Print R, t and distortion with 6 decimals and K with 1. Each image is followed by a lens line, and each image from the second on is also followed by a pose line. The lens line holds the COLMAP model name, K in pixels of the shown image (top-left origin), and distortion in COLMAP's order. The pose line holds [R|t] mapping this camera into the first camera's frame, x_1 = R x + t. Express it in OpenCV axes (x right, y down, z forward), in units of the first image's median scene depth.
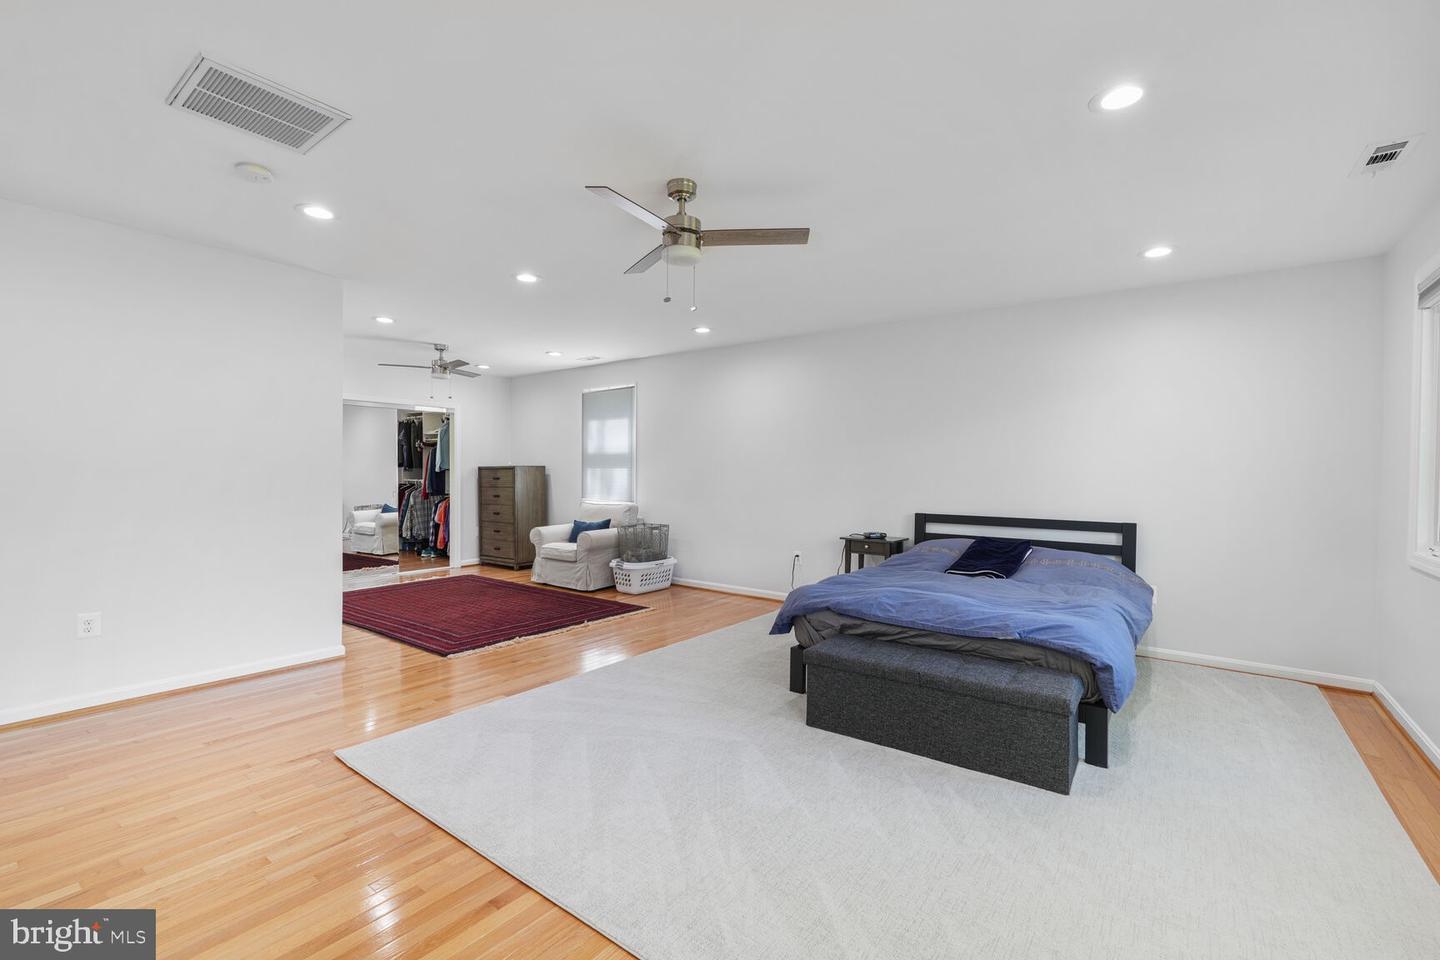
lens RADIAL K [[630.9, 0, 720.0], [0, 630.9, 480.0], [0, 0, 1]] dist [0.000665, -0.000306]
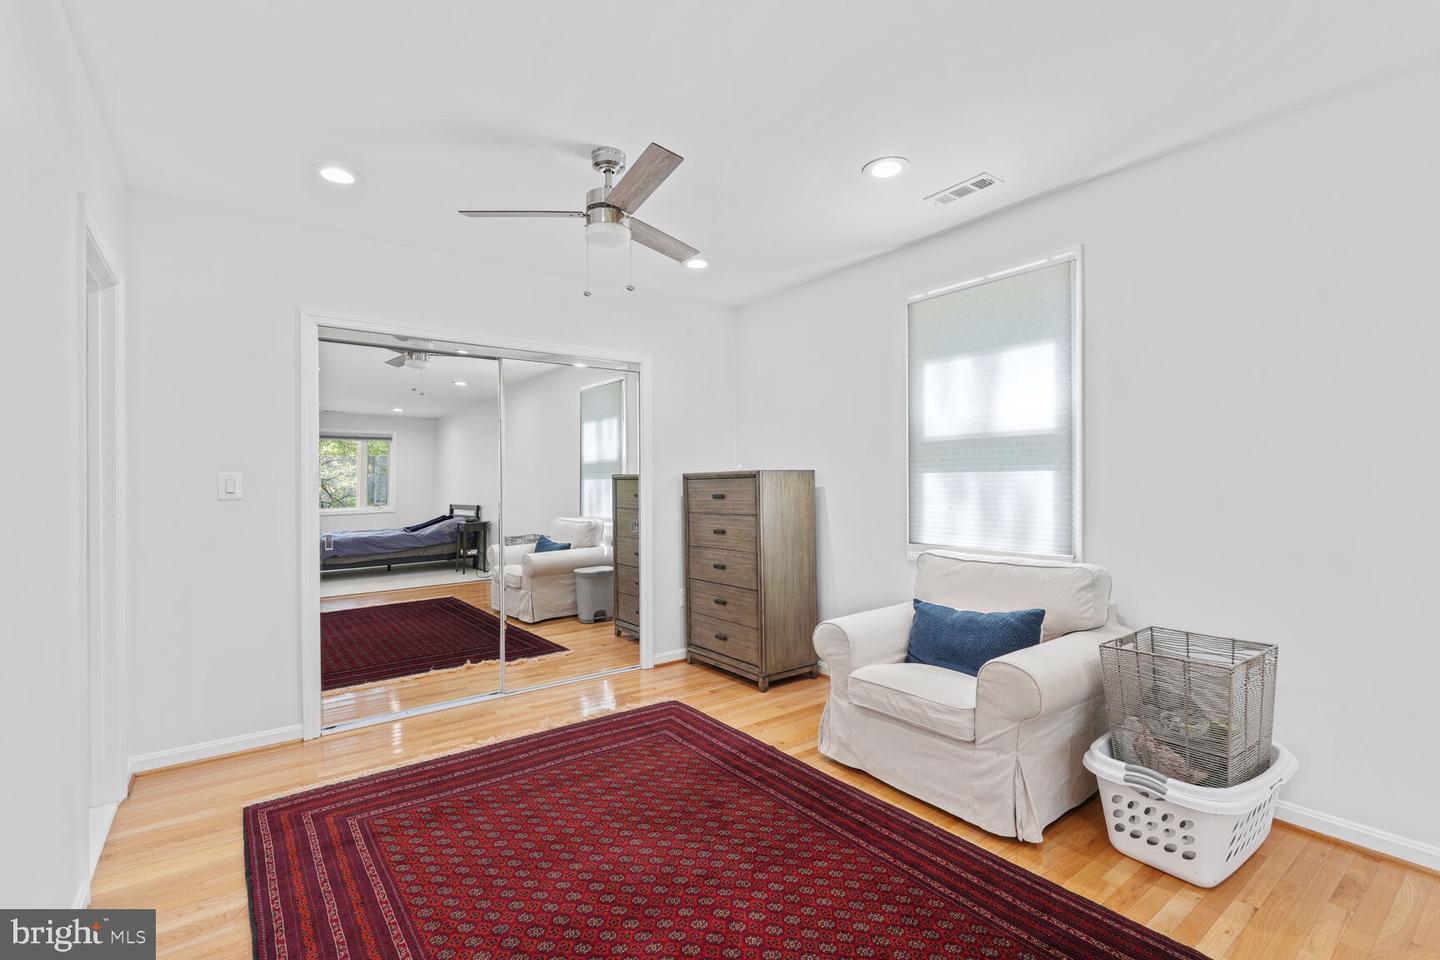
lens RADIAL K [[659.3, 0, 720.0], [0, 659.3, 480.0], [0, 0, 1]] dist [0.001041, 0.000091]
pose [[0.961513, -0.012329, -0.274484, -0.214962], [0.007454, 0.999796, -0.018798, -0.006052], [0.274660, 0.016029, 0.961408, 0.508602]]
